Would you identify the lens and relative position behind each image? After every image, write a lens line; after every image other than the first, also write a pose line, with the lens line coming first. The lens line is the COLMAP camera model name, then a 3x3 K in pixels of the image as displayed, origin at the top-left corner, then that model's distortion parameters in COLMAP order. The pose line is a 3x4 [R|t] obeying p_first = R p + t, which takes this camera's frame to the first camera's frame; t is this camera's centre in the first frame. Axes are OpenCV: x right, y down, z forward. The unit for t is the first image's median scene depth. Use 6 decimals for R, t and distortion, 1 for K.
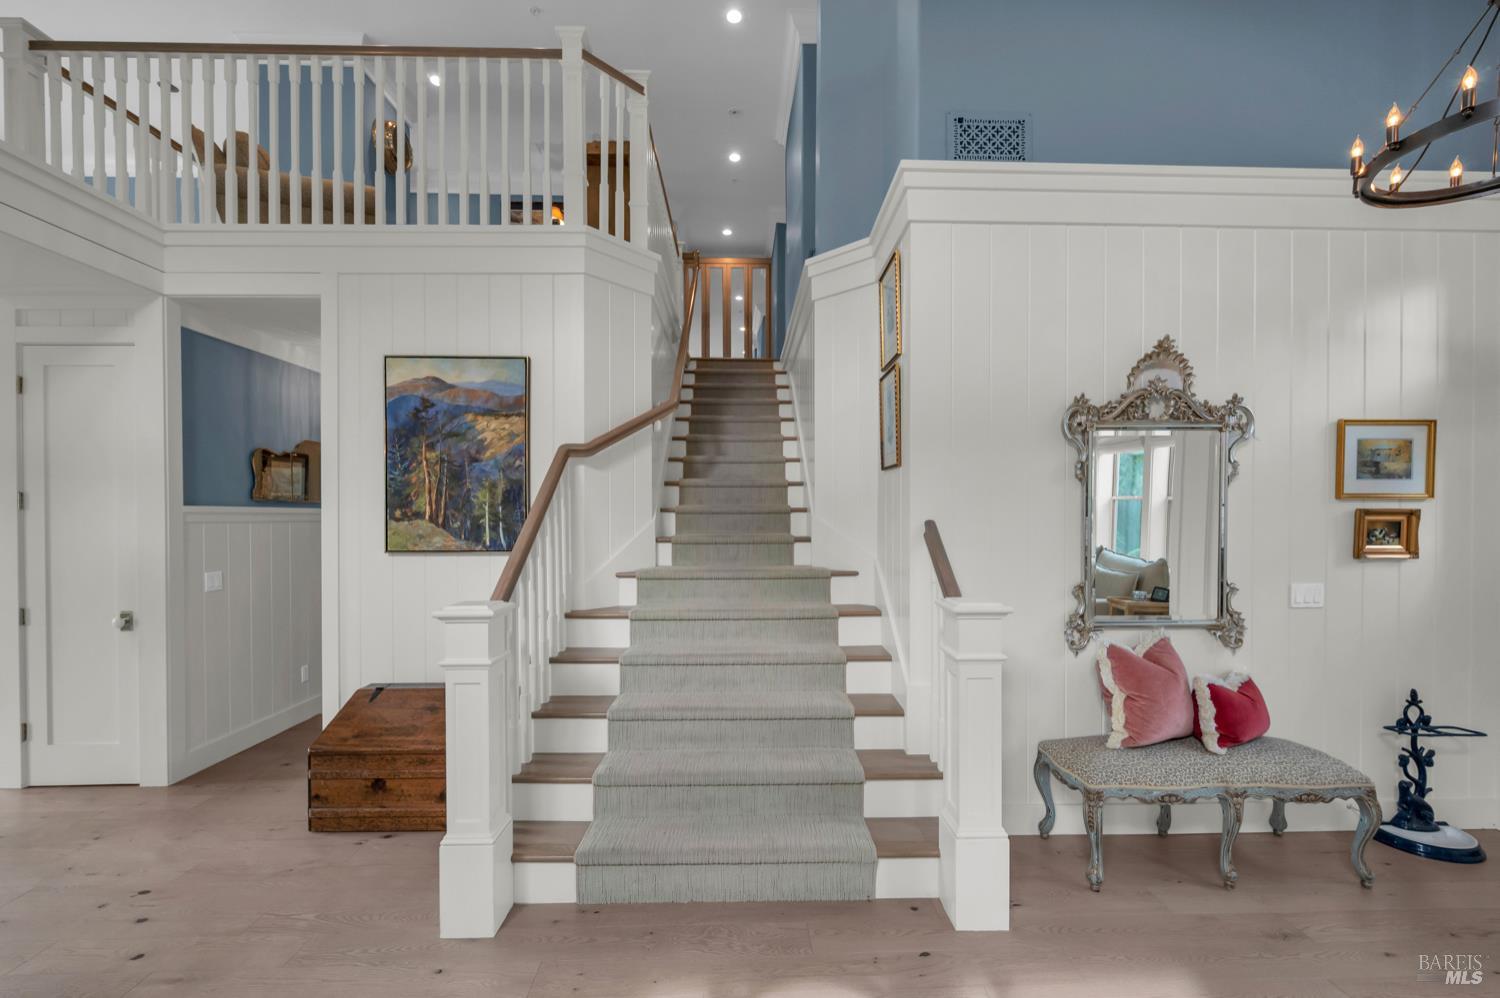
lens RADIAL K [[615.3, 0, 749.7], [0, 615.3, 521.6], [0, 0, 1]] dist [-0.001510, 0.000421]
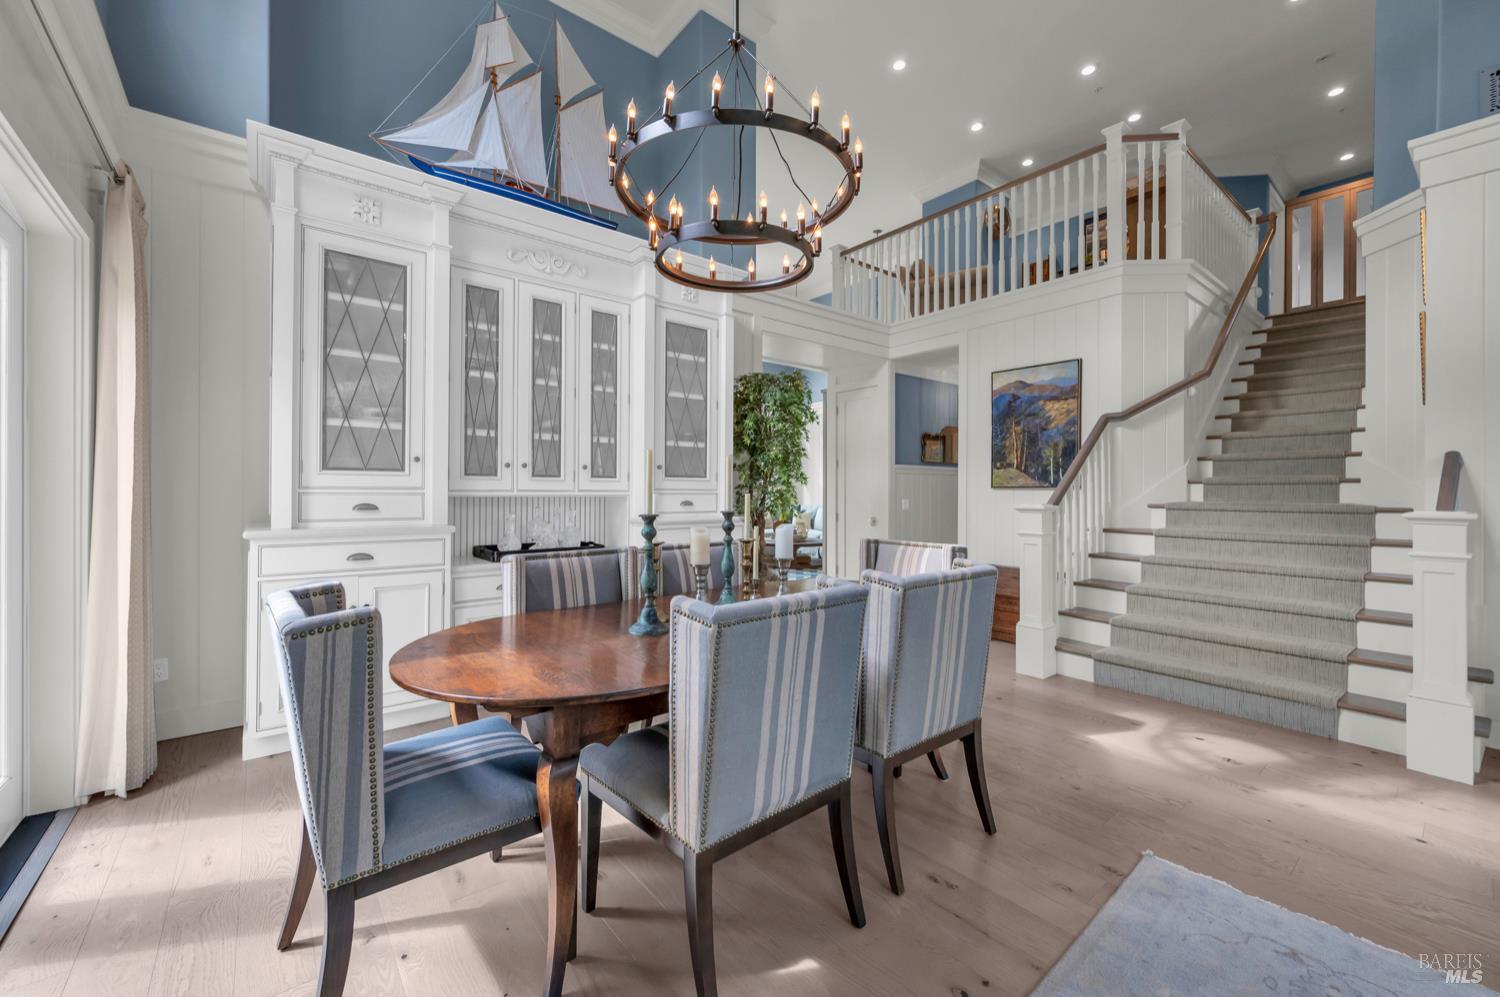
lens RADIAL K [[596.6, 0, 747.8], [0, 596.6, 490.9], [0, 0, 1]] dist [-0.001891, -0.000888]
pose [[0.606201, 0.004657, -0.795298, 0.311859], [-0.010806, 0.999939, -0.002382, 0.069959], [0.795238, 0.010038, 0.606214, -0.536519]]
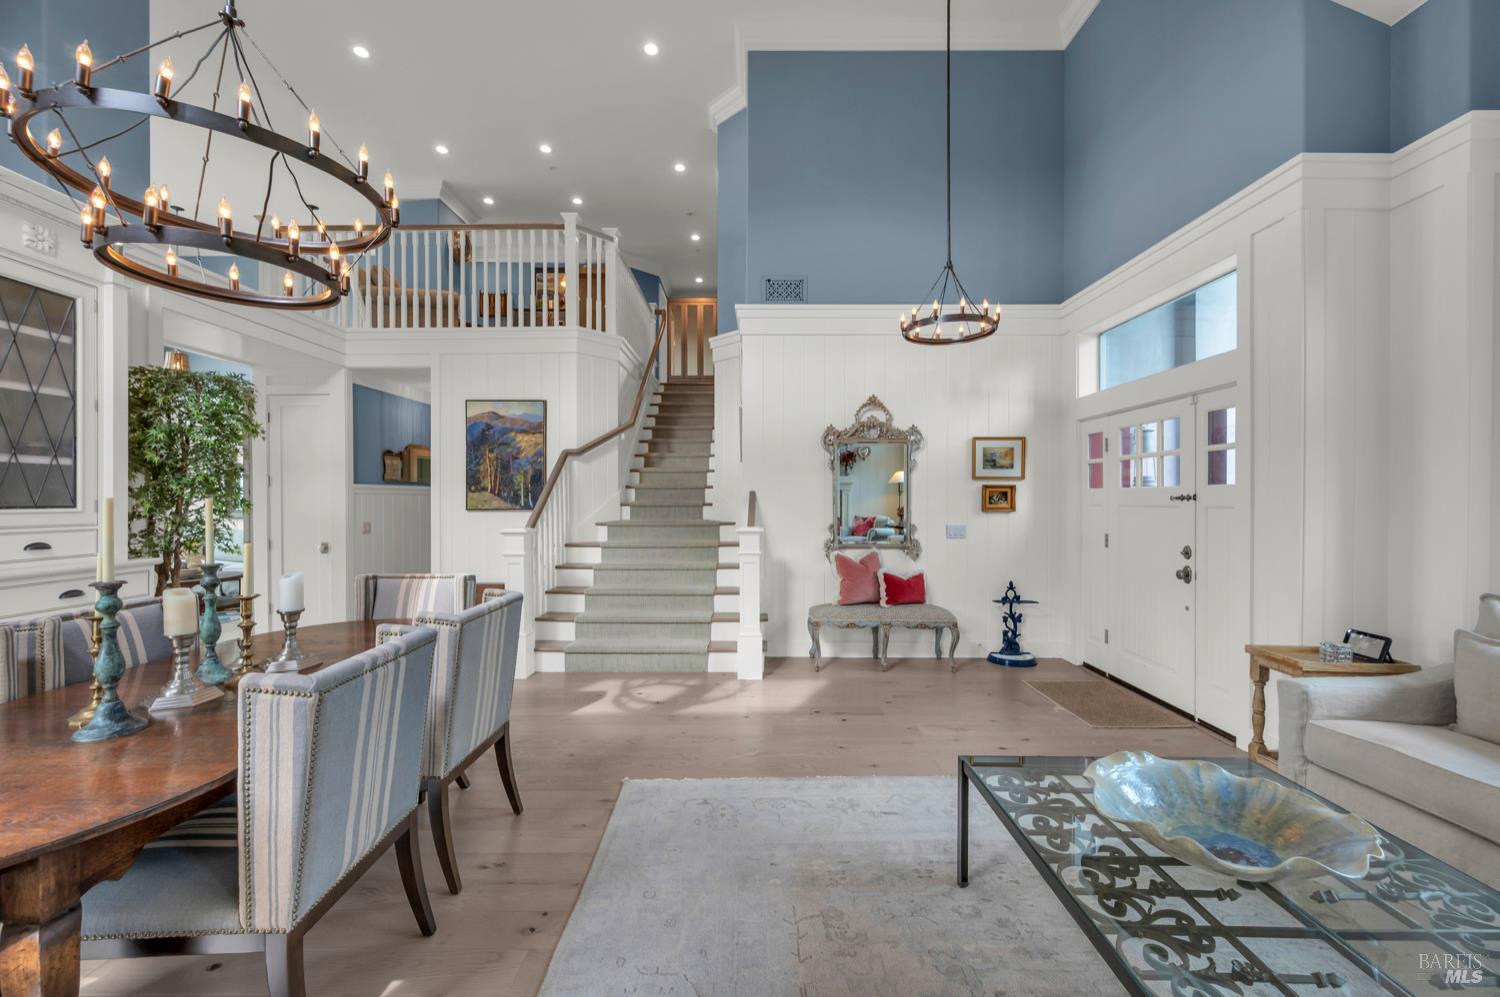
lens RADIAL K [[596.6, 0, 750.6], [0, 596.6, 501.7], [0, 0, 1]] dist [-0.001891, -0.000888]
pose [[0.999509, 0.000764, -0.031327, 0.287347], [-0.000859, 0.999995, -0.003037, 0.030583], [0.031324, 0.003063, 0.999505, -0.704028]]
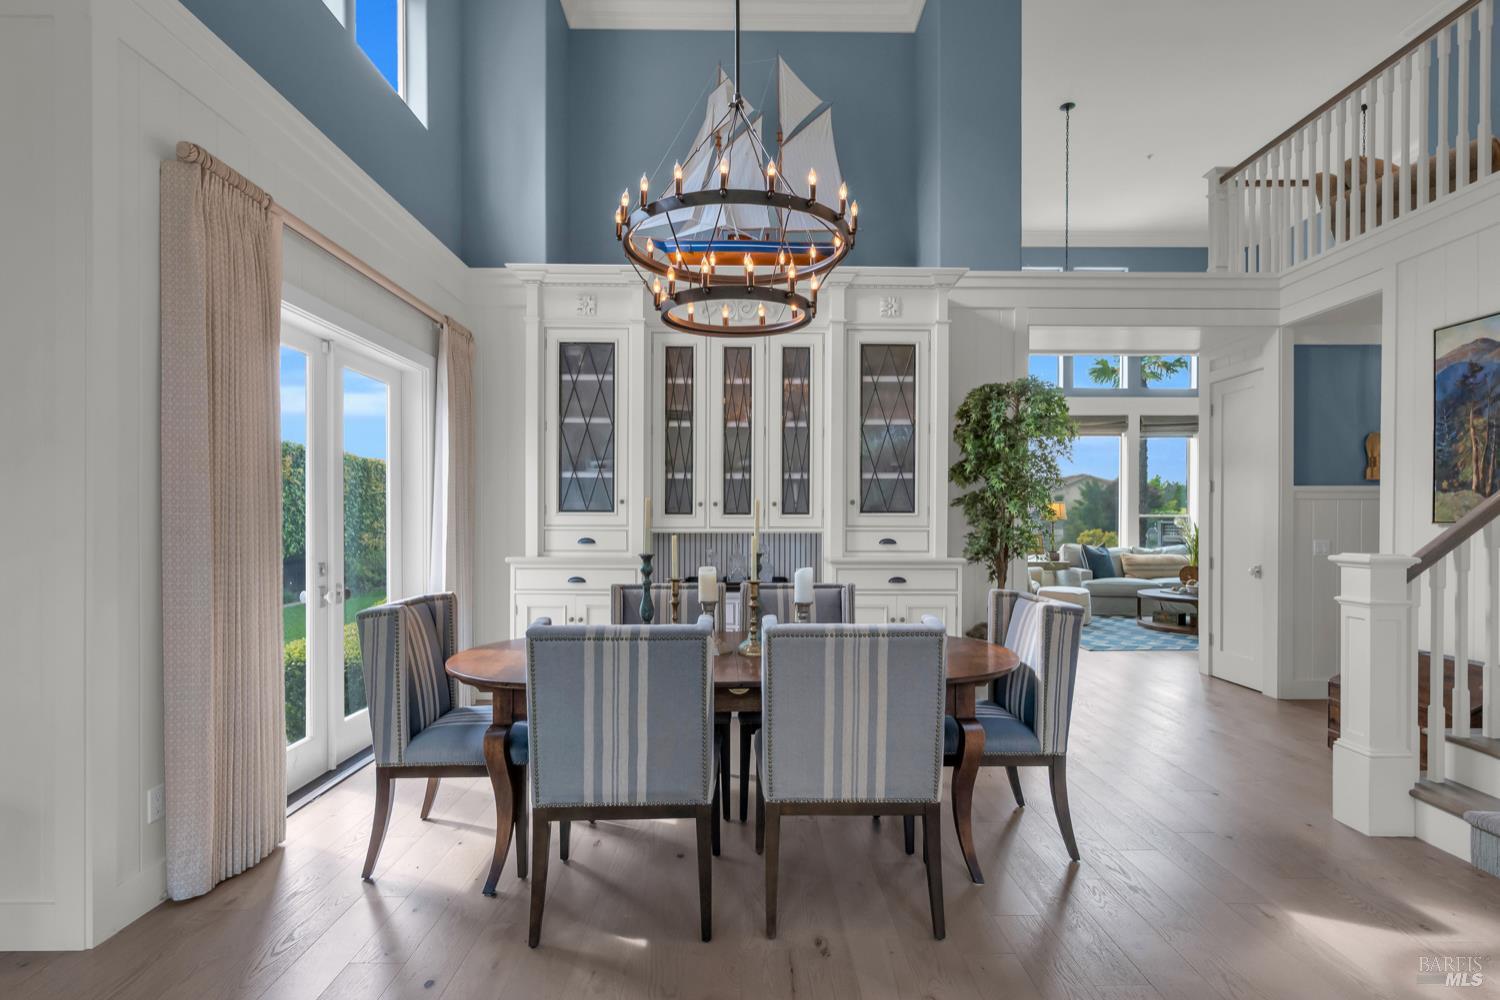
lens RADIAL K [[731.0, 0, 748.5], [0, 731.0, 519.8], [0, 0, 1]] dist [0.003022, -0.001109]
pose [[-0.020015, 0.006706, -0.999777, 0.637314], [-0.008757, 0.999938, 0.006883, 0.045631], [0.999761, 0.008893, -0.019955, -0.103606]]
